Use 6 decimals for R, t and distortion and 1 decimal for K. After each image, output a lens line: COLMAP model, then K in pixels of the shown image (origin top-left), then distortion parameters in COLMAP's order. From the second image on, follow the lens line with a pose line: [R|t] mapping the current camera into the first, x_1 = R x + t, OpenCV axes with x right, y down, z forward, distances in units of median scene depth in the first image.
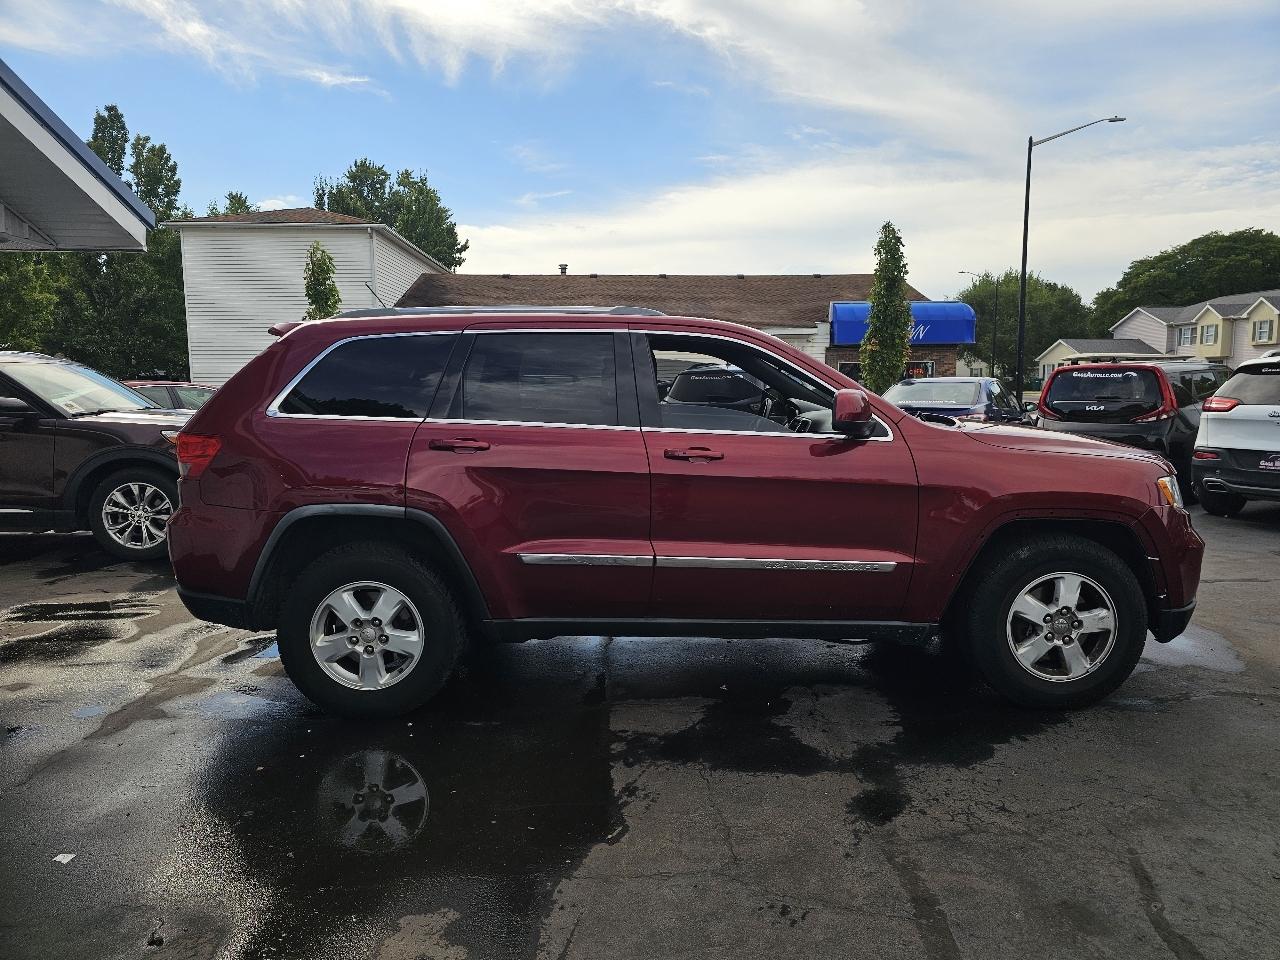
lens RADIAL K [[837.5, 0, 664.5], [0, 837.5, 458.5], [0, 0, 1]] dist [0.056549, -0.048432]
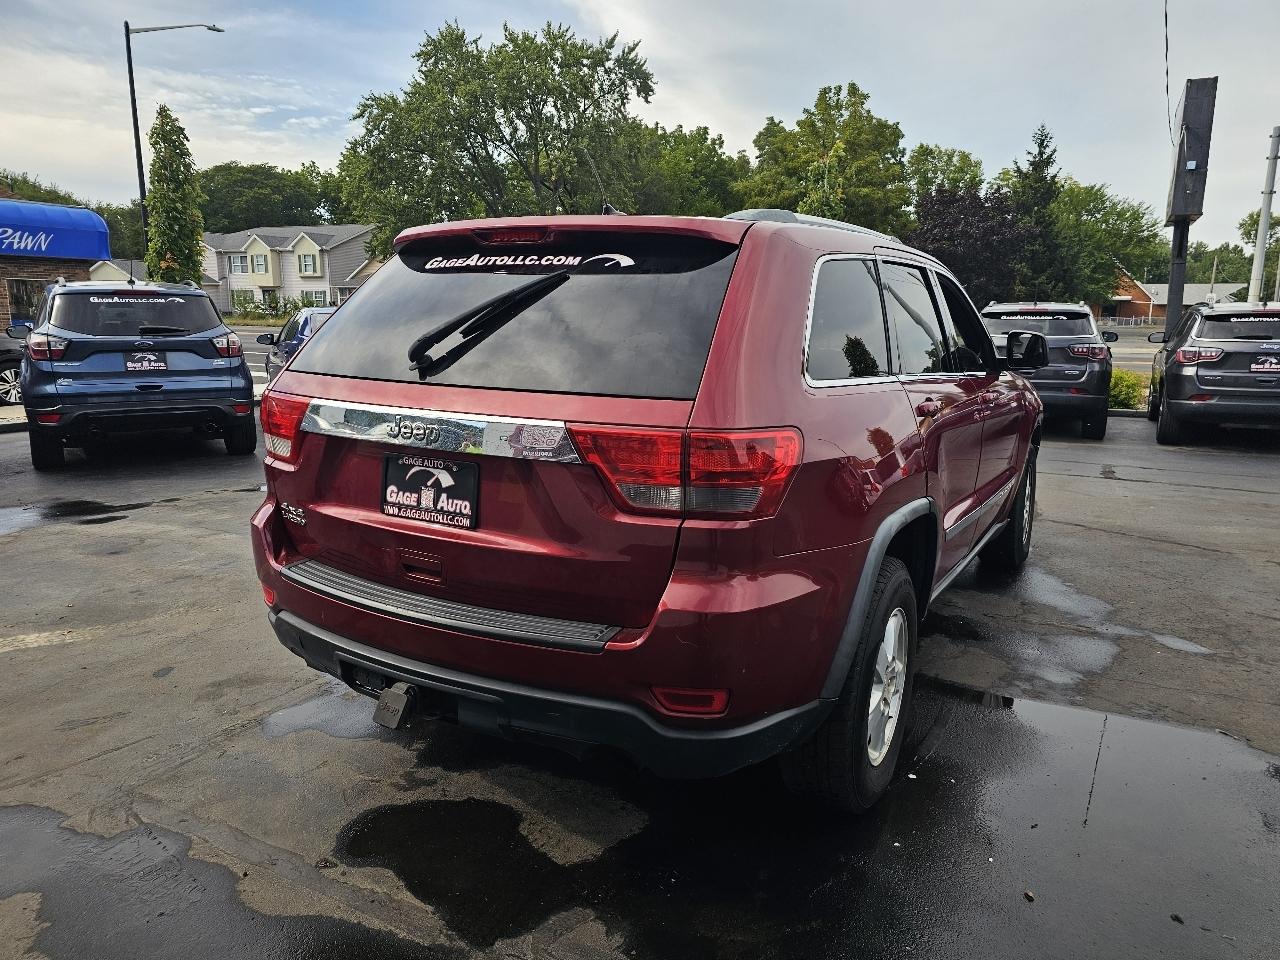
lens RADIAL K [[863.2, 0, 646.0], [0, 863.2, 460.3], [0, 0, 1]] dist [0.052256, -0.052344]
pose [[0.521823, -0.131495, 0.842858, -0.978574], [0.060920, 0.991270, 0.116933, -0.072071], [-0.850876, -0.009671, 0.525278, 0.734516]]
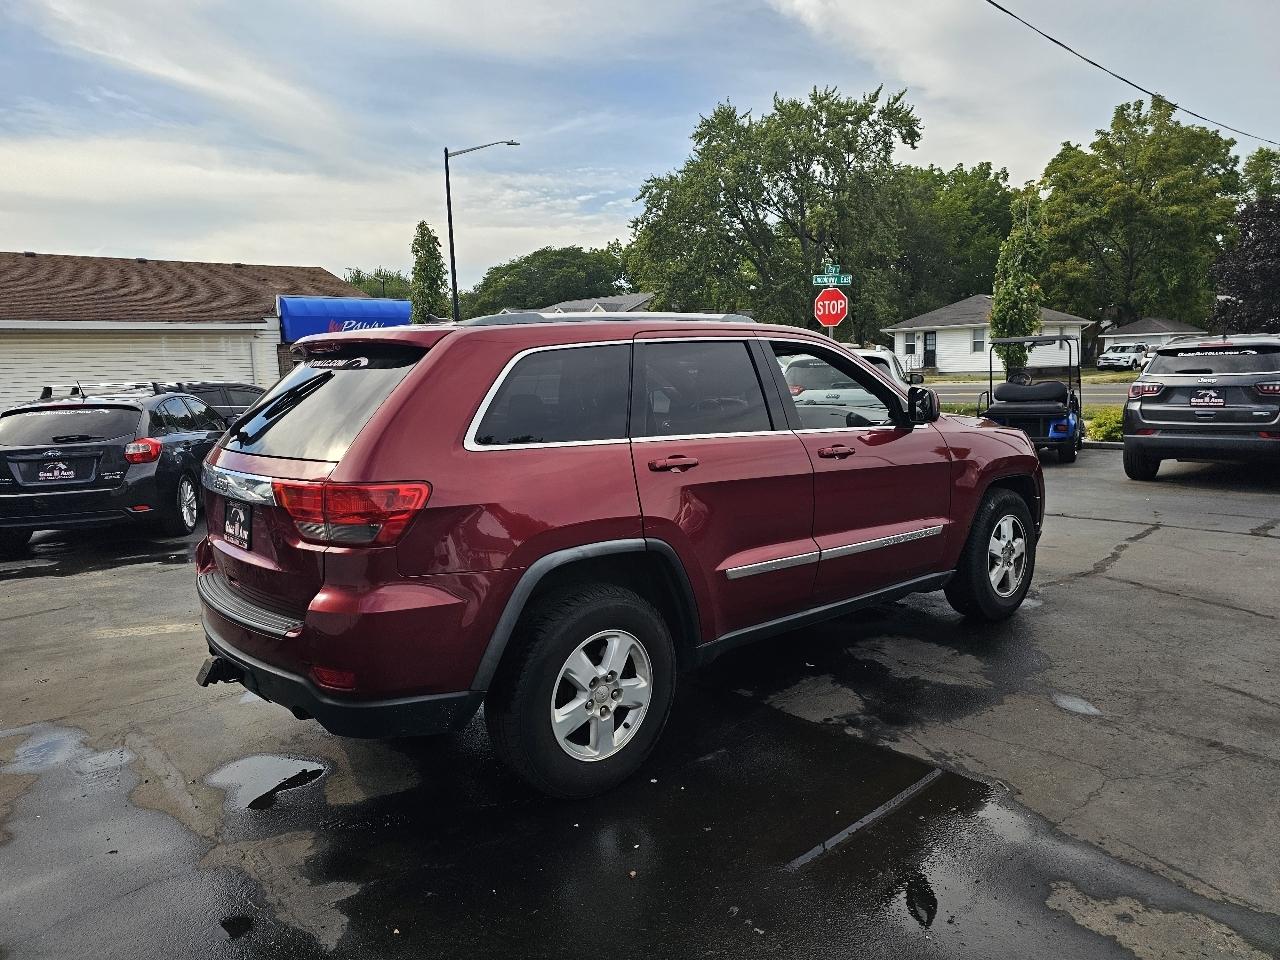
lens RADIAL K [[844.1, 0, 627.1], [0, 844.1, 445.1], [0, 0, 1]] dist [0.058208, -0.049058]
pose [[0.783109, -0.079960, 0.616722, -0.783540], [0.086942, 0.996037, 0.018742, -0.053274], [-0.615777, 0.038942, 0.786958, 0.273396]]
